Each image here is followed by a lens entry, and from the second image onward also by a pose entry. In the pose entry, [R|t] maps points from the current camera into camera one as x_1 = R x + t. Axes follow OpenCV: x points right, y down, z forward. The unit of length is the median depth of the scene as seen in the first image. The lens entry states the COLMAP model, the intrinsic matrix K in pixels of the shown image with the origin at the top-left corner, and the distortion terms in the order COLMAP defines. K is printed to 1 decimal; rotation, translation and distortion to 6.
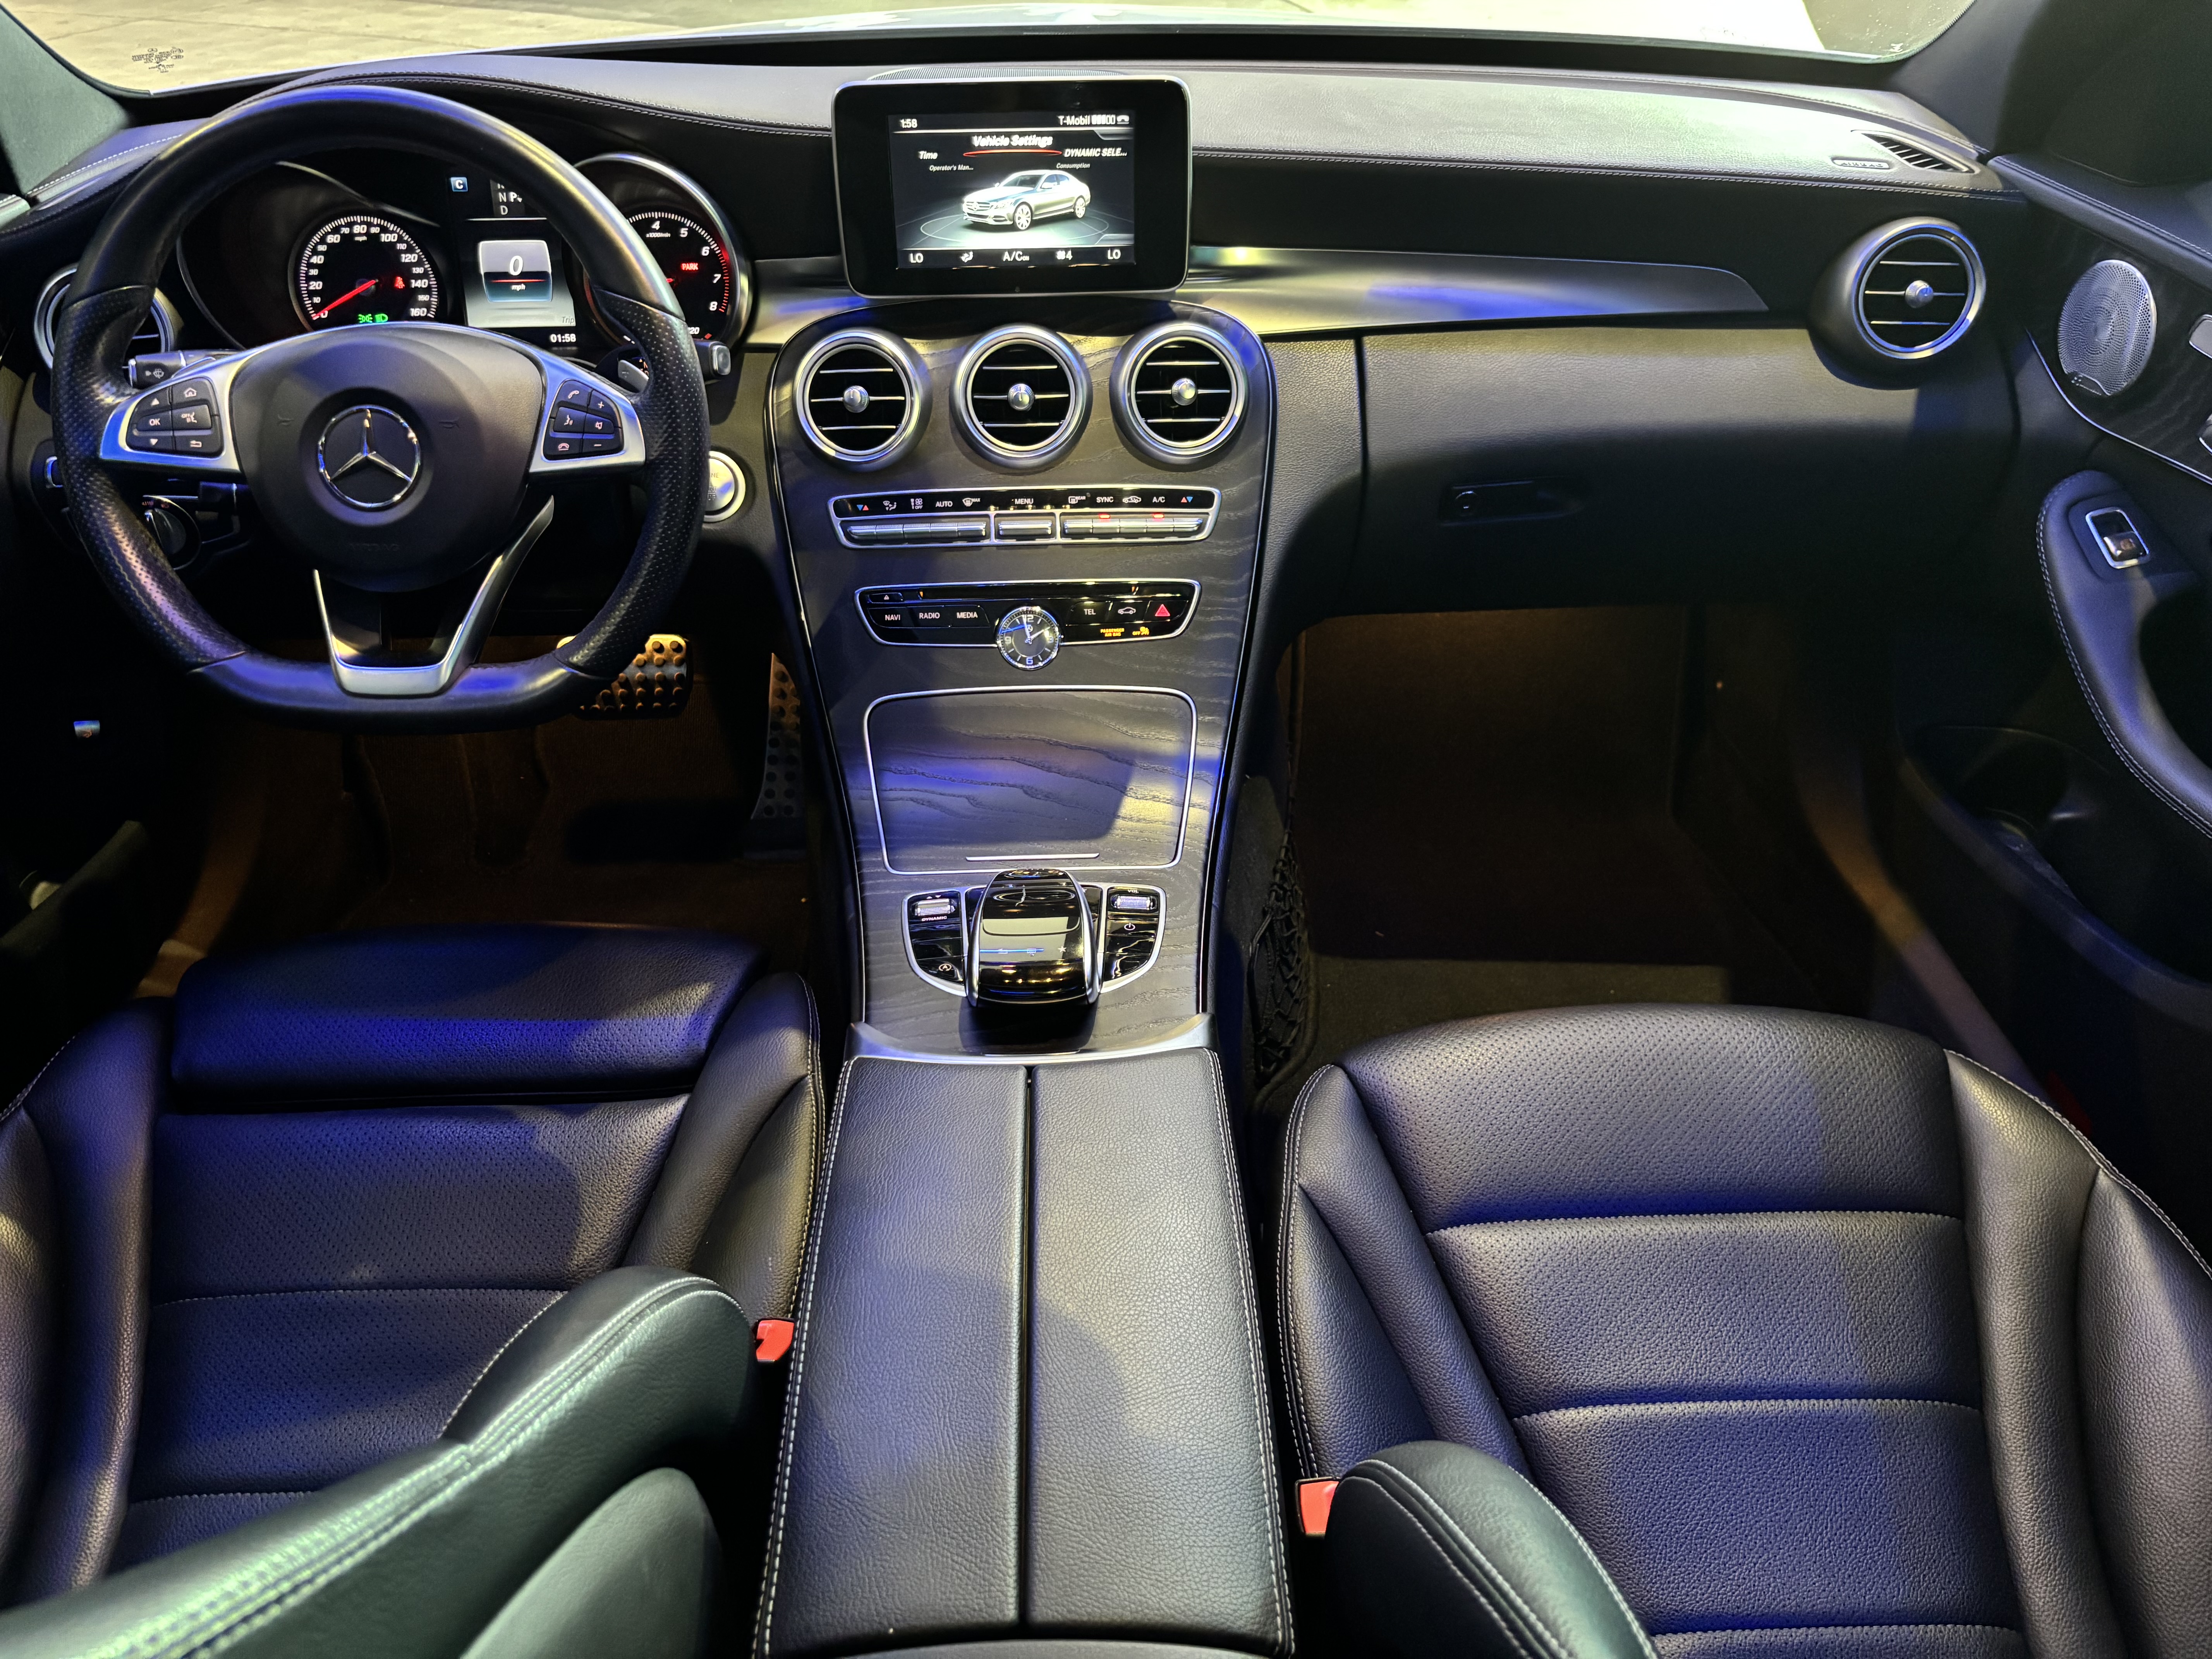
lens RADIAL K [[1716.6, 0, 1096.8], [0, 1716.6, 840.8], [0, 0, 1]] dist [0.030295, -0.057512]
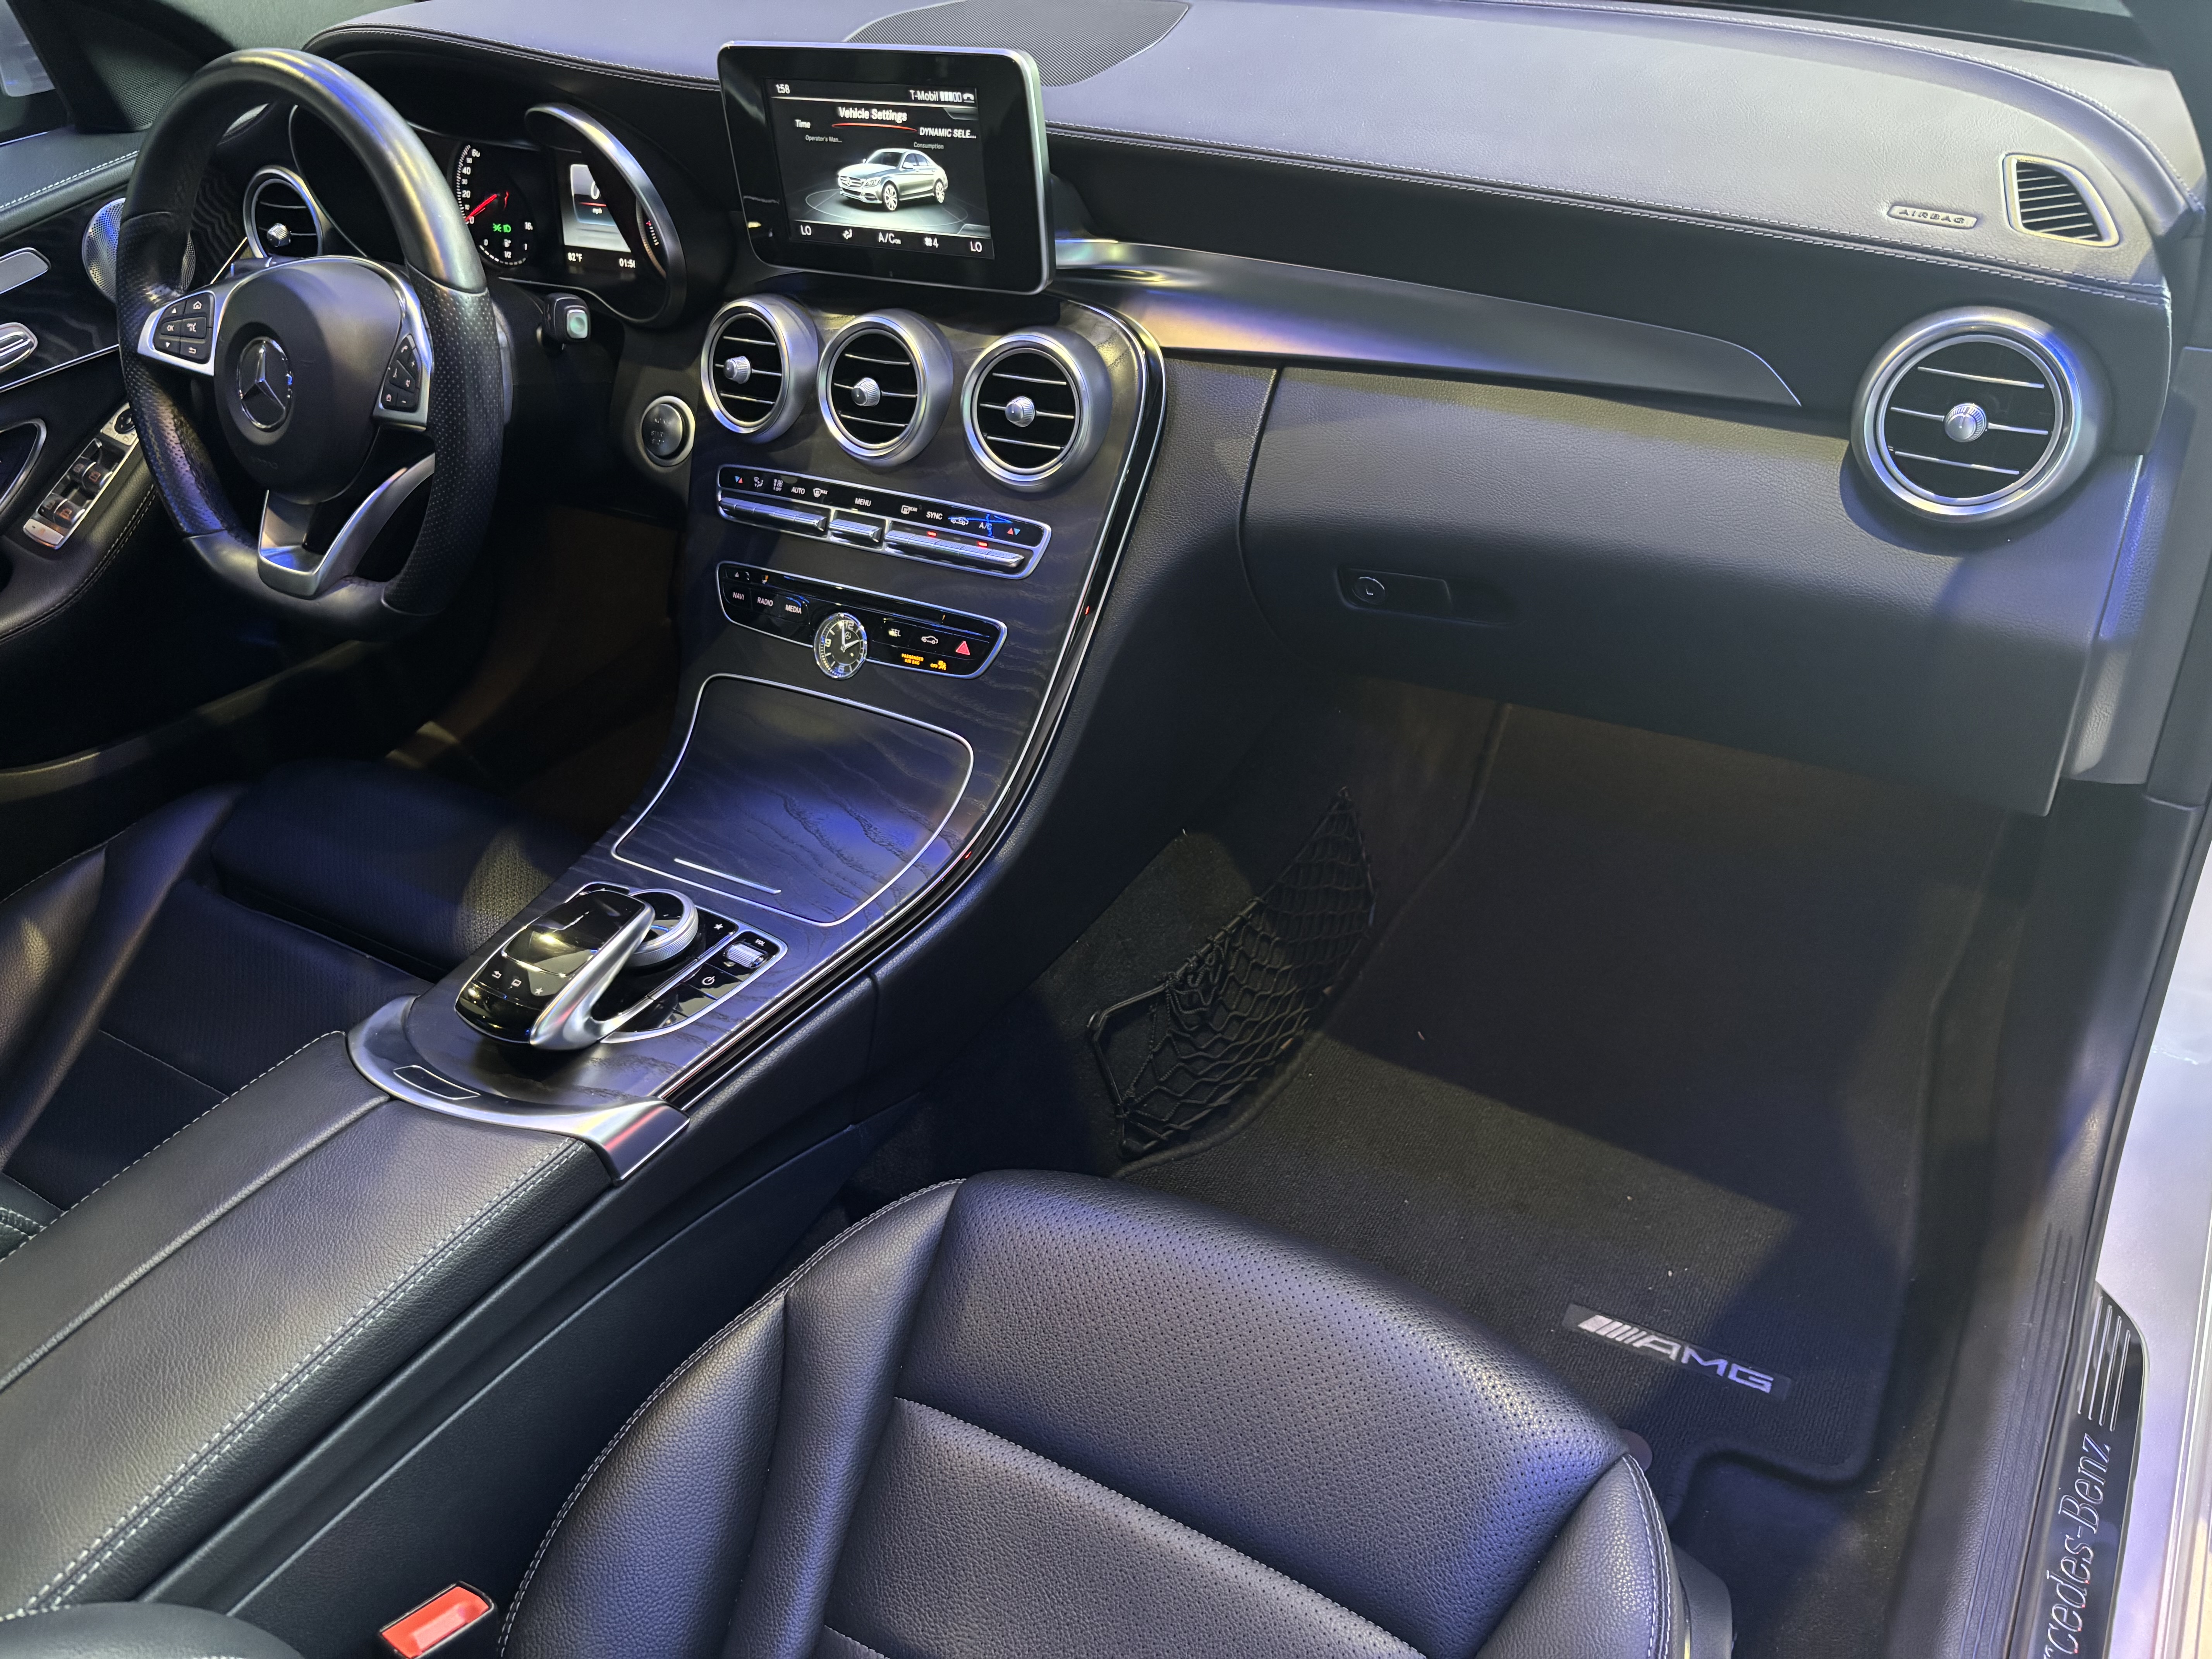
lens RADIAL K [[1716.6, 0, 1115.1], [0, 1716.6, 820.1], [0, 0, 1]] dist [0.030295, -0.057512]
pose [[0.840596, 0.257951, -0.476298, 0.565972], [-0.208093, 0.965635, 0.155710, -0.205743], [0.500096, -0.031774, 0.865387, 0.252943]]
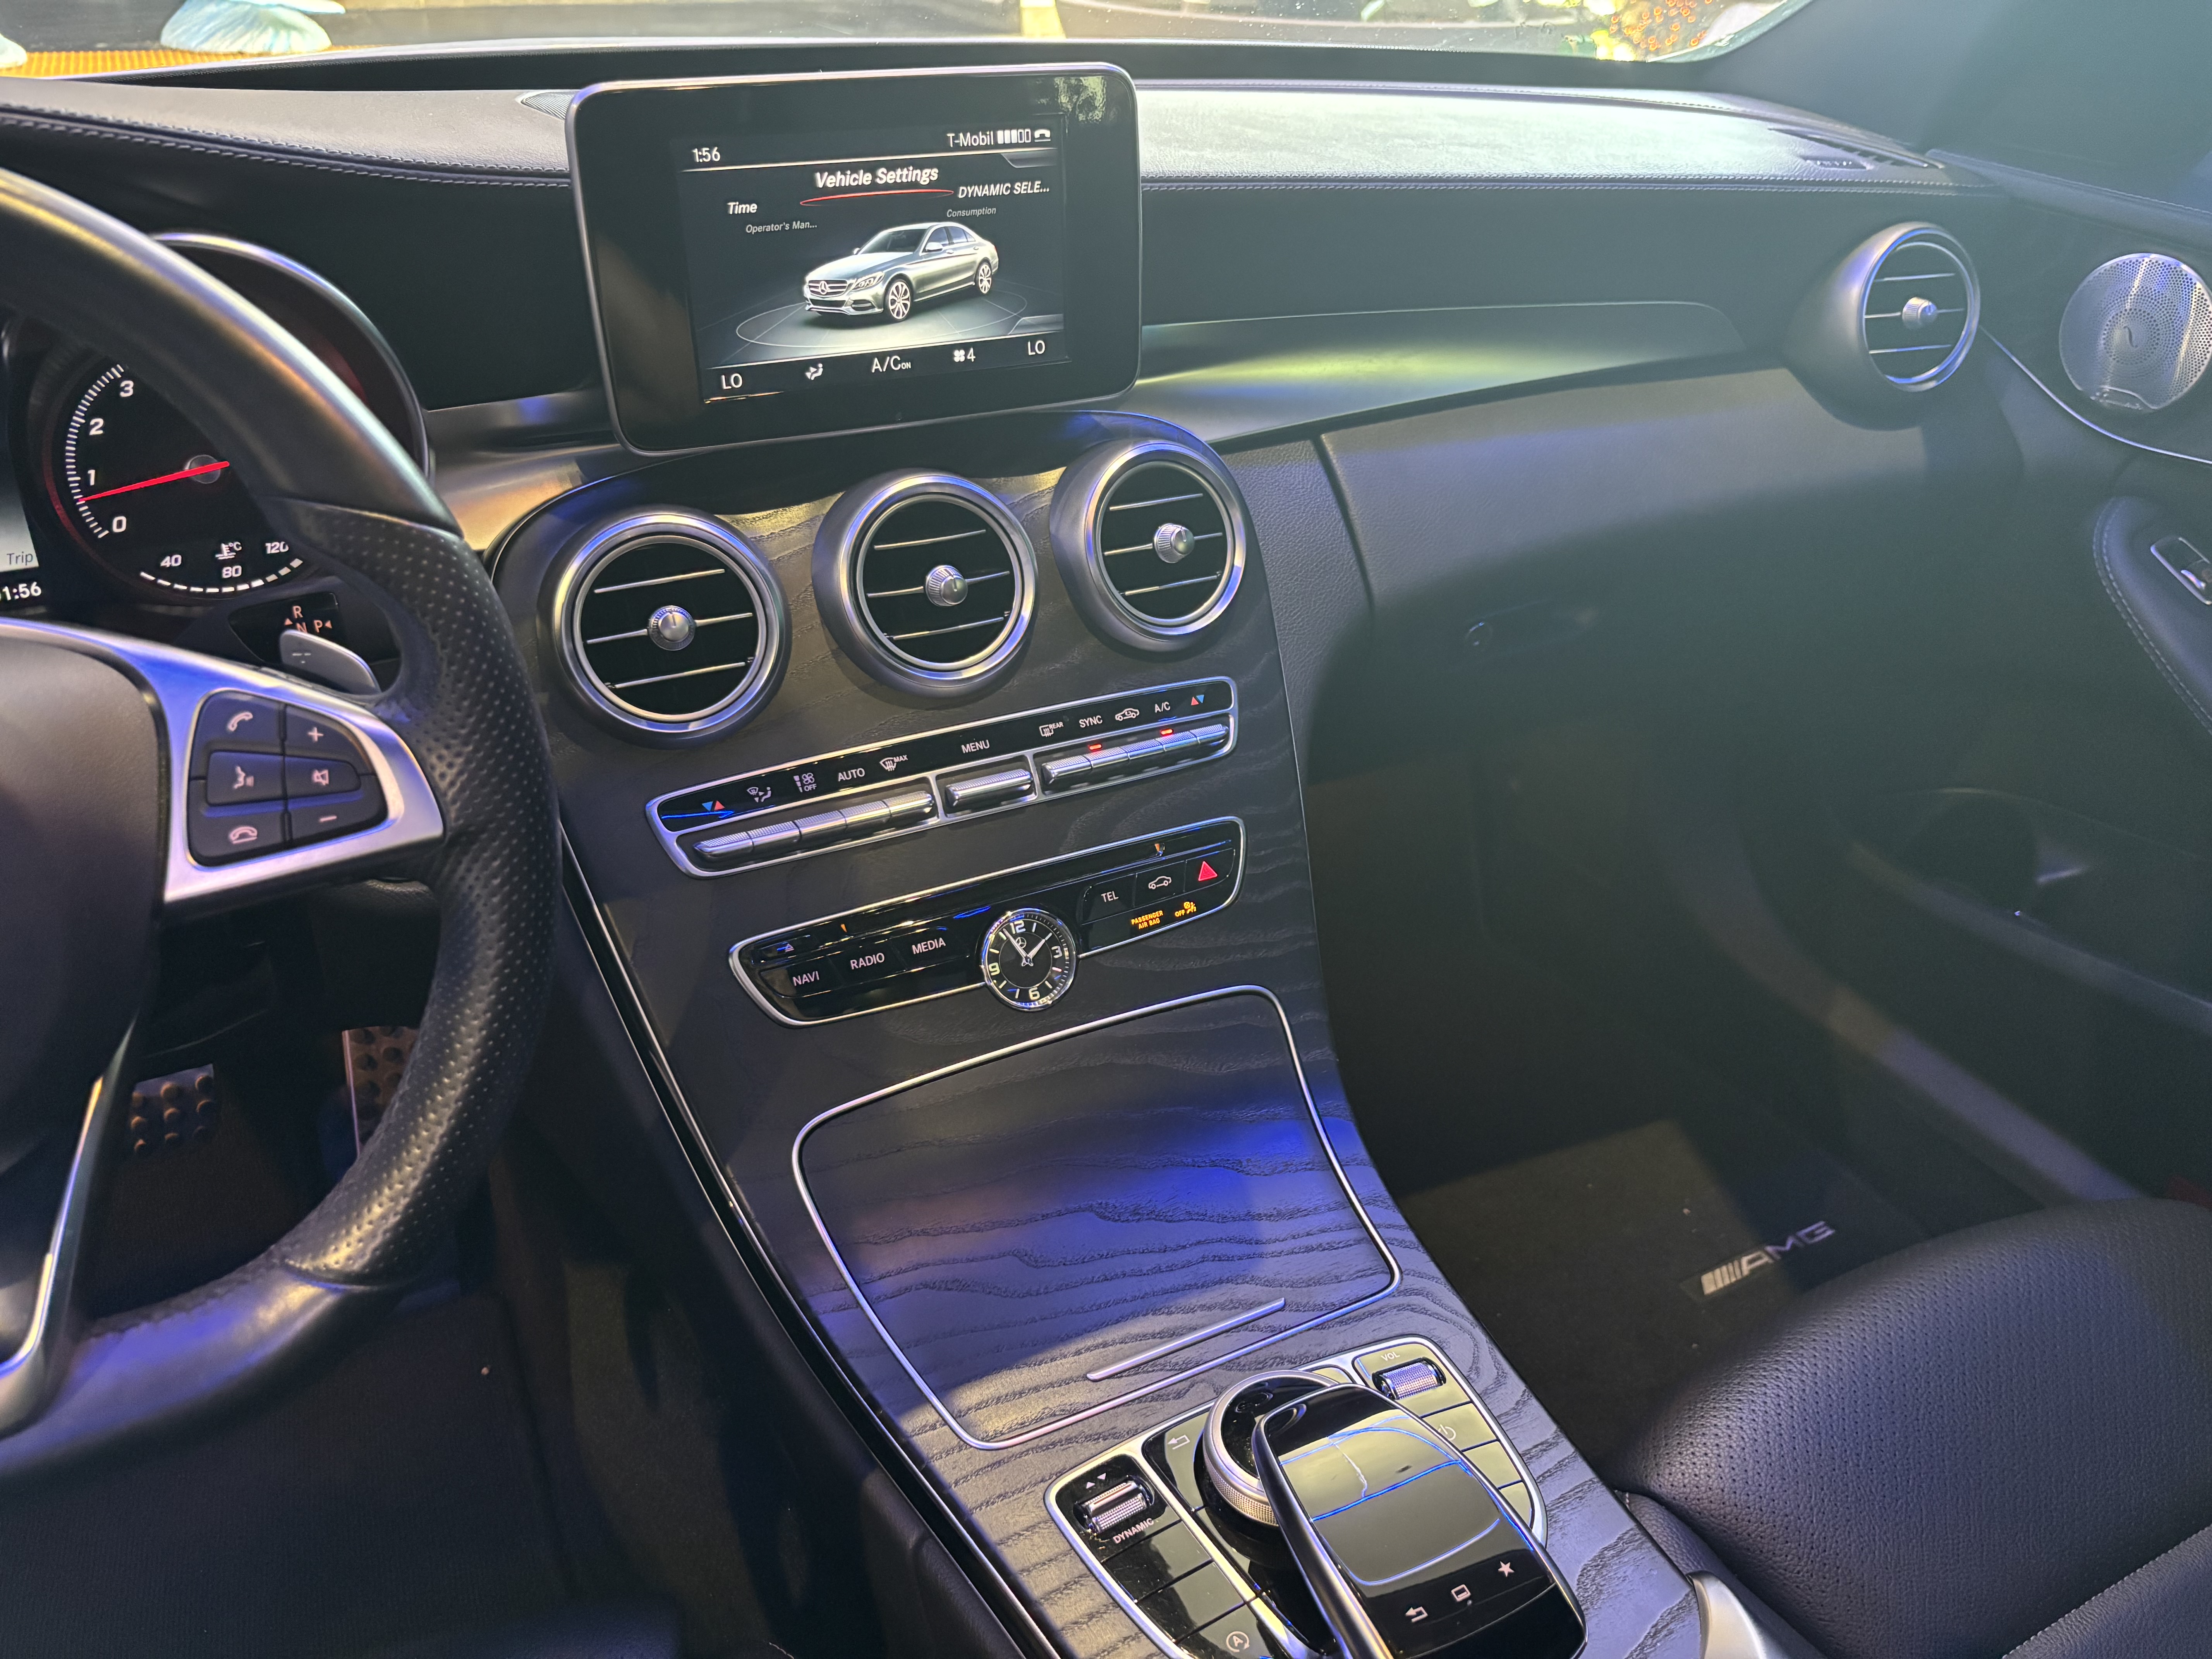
lens RADIAL K [[1716.6, 0, 1137.3], [0, 1716.6, 832.9], [0, 0, 1]] dist [0.030295, -0.057512]
pose [[0.897985, -0.194999, 0.394459, -0.240790], [0.217028, 0.976097, -0.011536, -0.147873], [-0.382781, 0.095968, 0.918841, 0.412818]]
